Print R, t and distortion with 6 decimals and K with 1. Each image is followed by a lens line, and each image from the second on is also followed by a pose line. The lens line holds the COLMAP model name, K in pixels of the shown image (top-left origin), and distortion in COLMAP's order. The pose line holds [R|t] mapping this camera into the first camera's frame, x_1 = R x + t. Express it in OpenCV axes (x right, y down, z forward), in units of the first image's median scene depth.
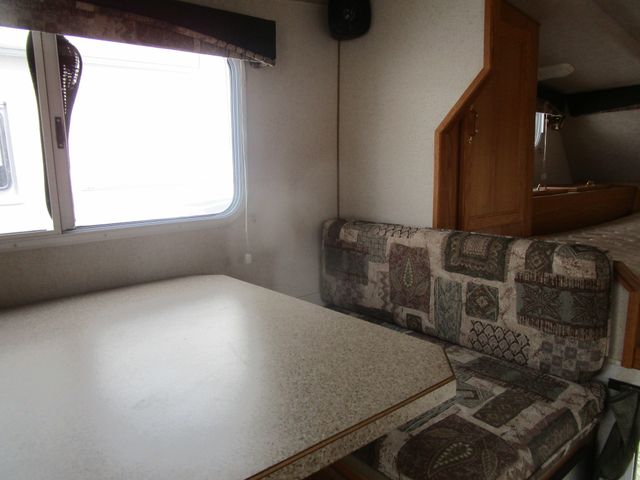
lens RADIAL K [[457.2, 0, 319.7], [0, 457.2, 238.1], [0, 0, 1]] dist [-0.022285, 0.004928]
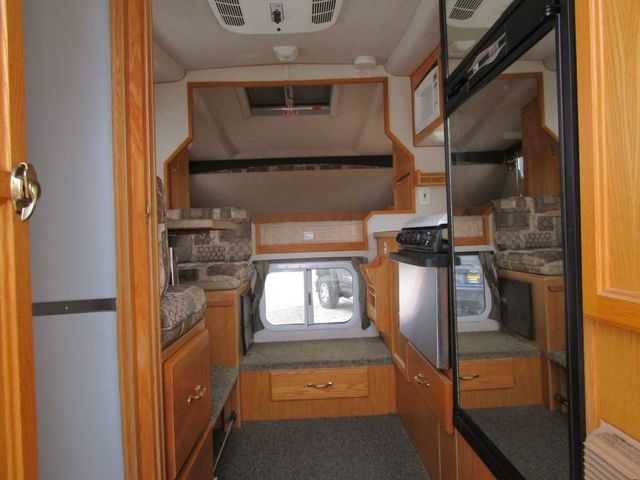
lens RADIAL K [[457.2, 0, 320.5], [0, 457.2, 237.2], [0, 0, 1]] dist [-0.022285, 0.004928]
pose [[0.608857, -0.004243, 0.793268, -1.082167], [0.142945, 0.984204, -0.104451, 0.464120], [-0.780294, 0.176990, 0.599846, -0.805786]]
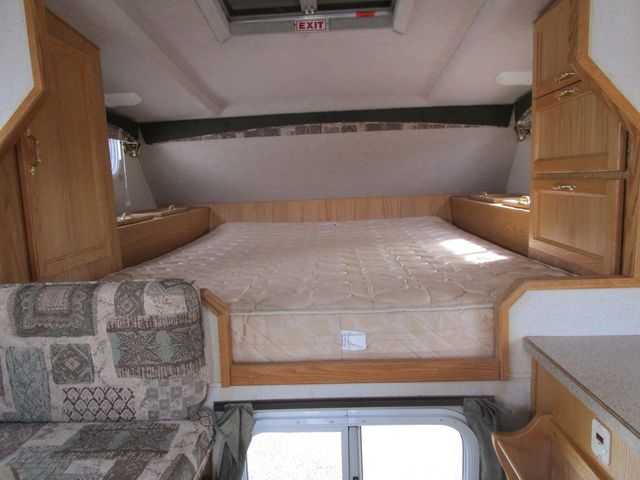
lens RADIAL K [[457.2, 0, 319.5], [0, 457.2, 237.6], [0, 0, 1]] dist [-0.022285, 0.004928]
pose [[0.665082, -0.107148, 0.739043, 0.066580], [0.143260, 0.989578, 0.014548, -0.038046], [-0.732900, 0.096200, 0.673501, 0.080770]]
